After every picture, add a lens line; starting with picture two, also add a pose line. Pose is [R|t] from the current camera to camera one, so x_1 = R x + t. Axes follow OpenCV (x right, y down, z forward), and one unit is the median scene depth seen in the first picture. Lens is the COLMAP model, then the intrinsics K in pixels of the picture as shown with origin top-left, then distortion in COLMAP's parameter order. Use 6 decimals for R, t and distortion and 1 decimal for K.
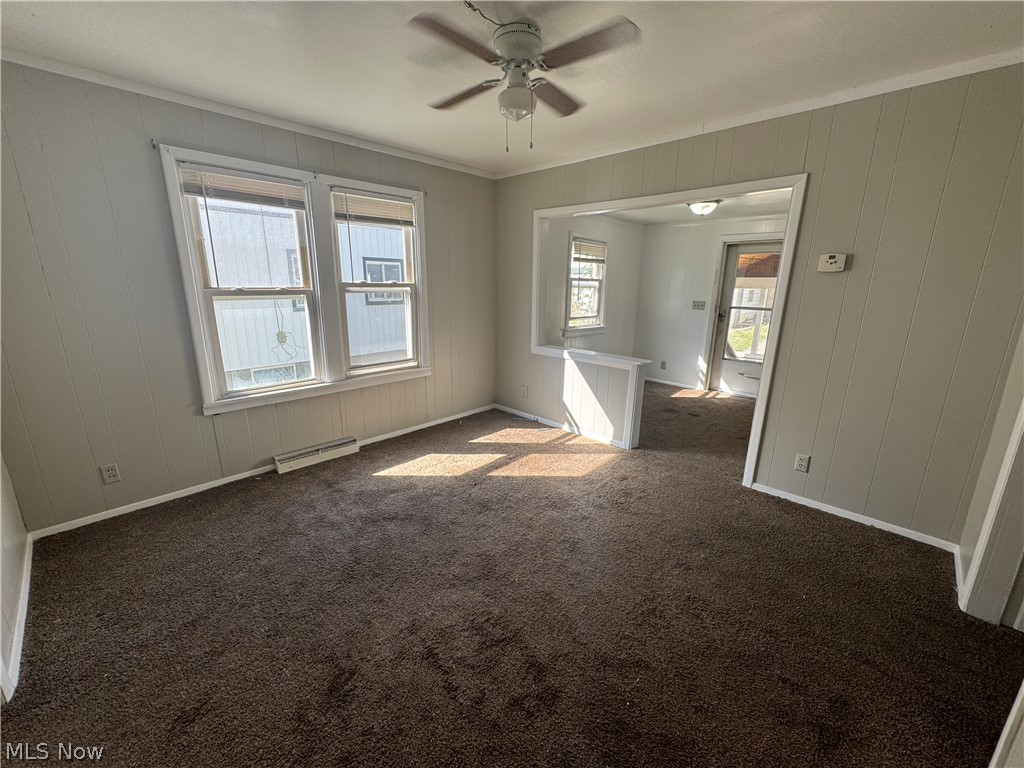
lens RADIAL K [[408.6, 0, 516.0], [0, 408.6, 380.3], [0, 0, 1]] dist [-0.000581, -0.000211]
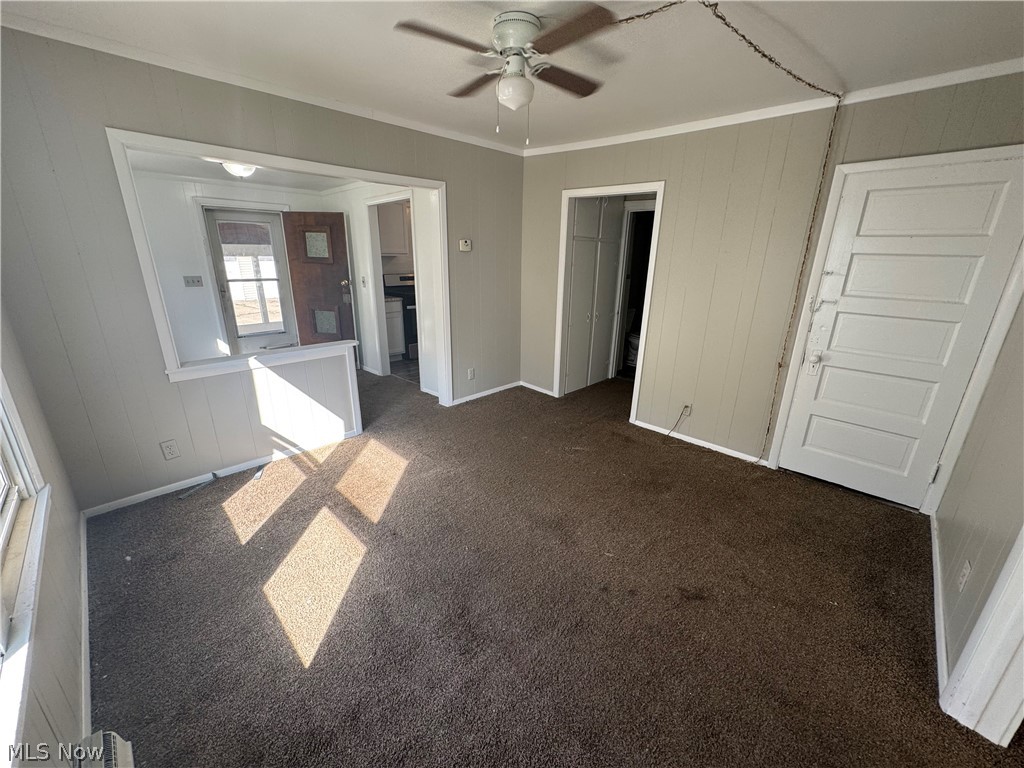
lens RADIAL K [[408.6, 0, 509.8], [0, 408.6, 377.2], [0, 0, 1]] dist [-0.000581, -0.000211]
pose [[0.021849, -0.305406, 0.951972, -0.432760], [0.223041, 0.929690, 0.293138, -0.115942], [-0.974564, 0.205923, 0.088431, 0.388517]]
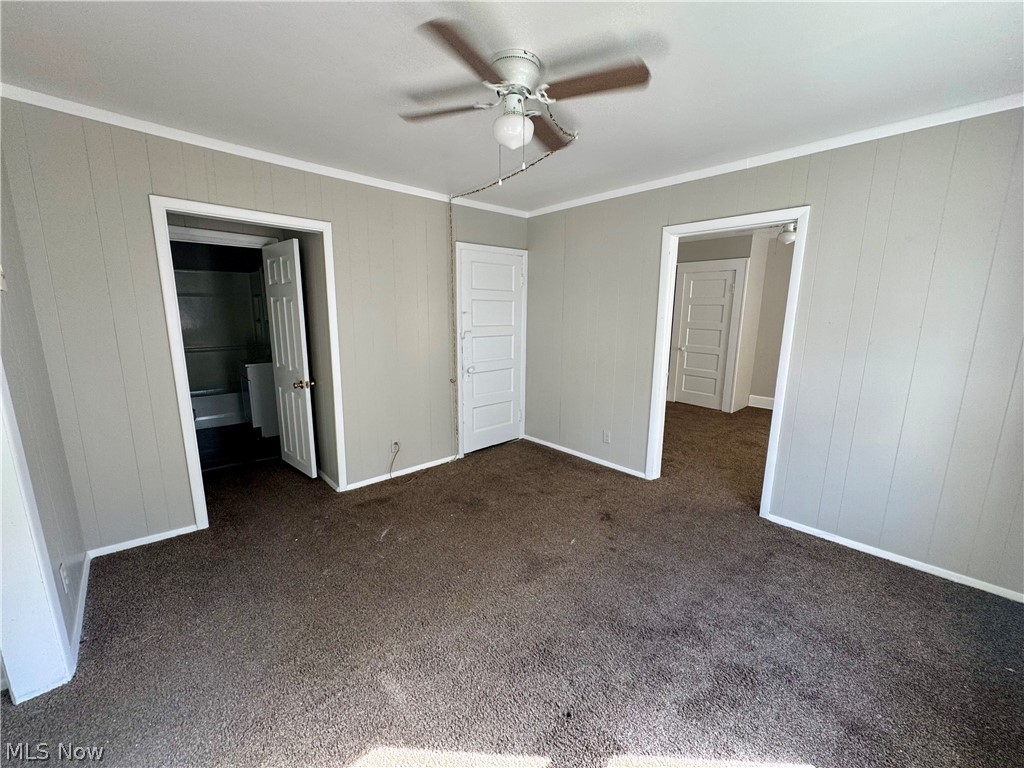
lens RADIAL K [[408.6, 0, 507.3], [0, 408.6, 384.0], [0, 0, 1]] dist [-0.000581, -0.000211]
pose [[-0.996303, -0.037323, 0.077384, -0.027888], [-0.001971, 0.910402, 0.413720, -0.193160], [-0.085892, 0.412038, -0.907109, 0.761419]]
